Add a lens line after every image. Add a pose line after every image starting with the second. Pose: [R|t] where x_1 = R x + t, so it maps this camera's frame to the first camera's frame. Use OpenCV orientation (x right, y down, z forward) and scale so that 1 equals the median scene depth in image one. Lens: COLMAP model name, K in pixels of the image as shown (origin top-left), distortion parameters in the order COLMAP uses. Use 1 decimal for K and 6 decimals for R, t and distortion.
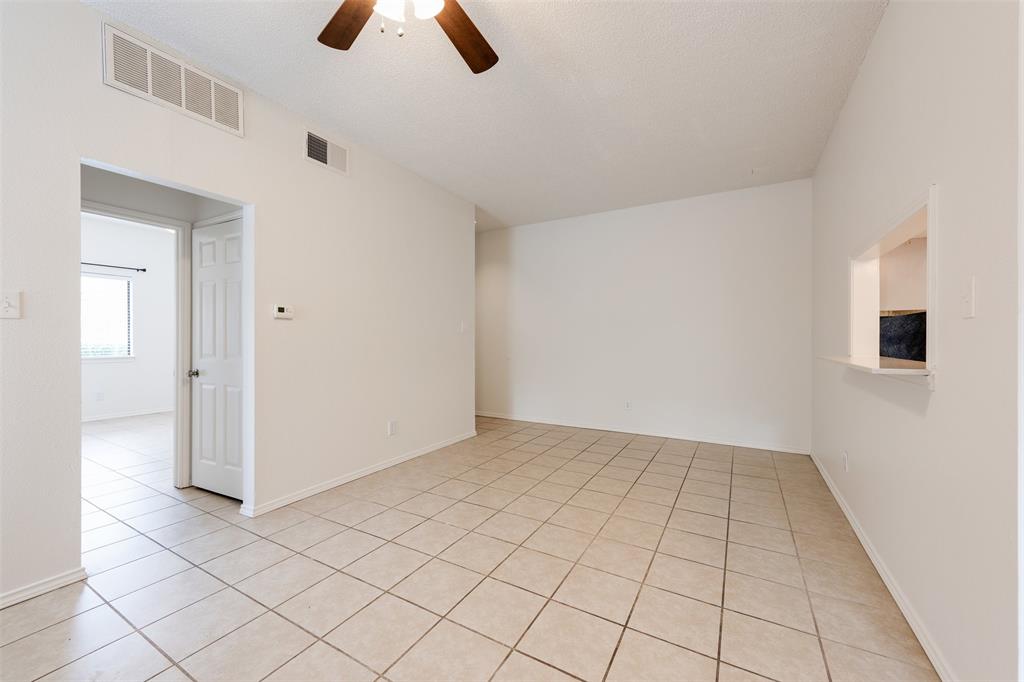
lens RADIAL K [[385.4, 0, 536.5], [0, 385.4, 341.3], [0, 0, 1]] dist [0.011991, -0.004028]
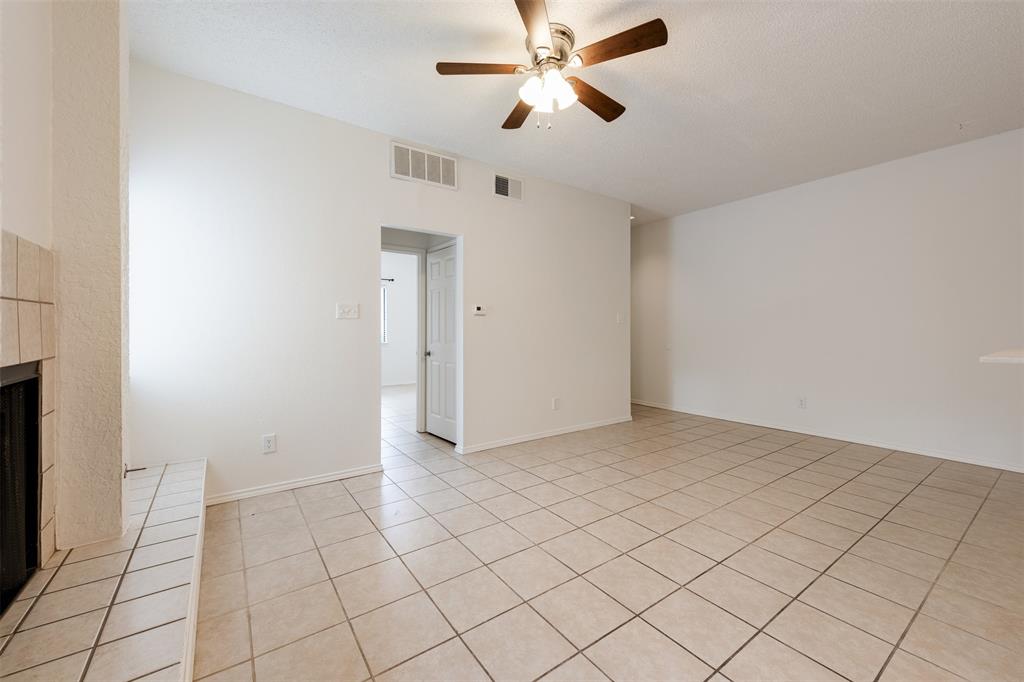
lens RADIAL K [[410.8, 0, 533.0], [0, 410.8, 333.7], [0, 0, 1]] dist [0.000173, -0.000143]
pose [[0.903632, 0.001448, -0.428307, 0.138037], [-0.000403, 0.999997, 0.002531, 0.004309], [0.428309, -0.002115, 0.903630, -0.233143]]
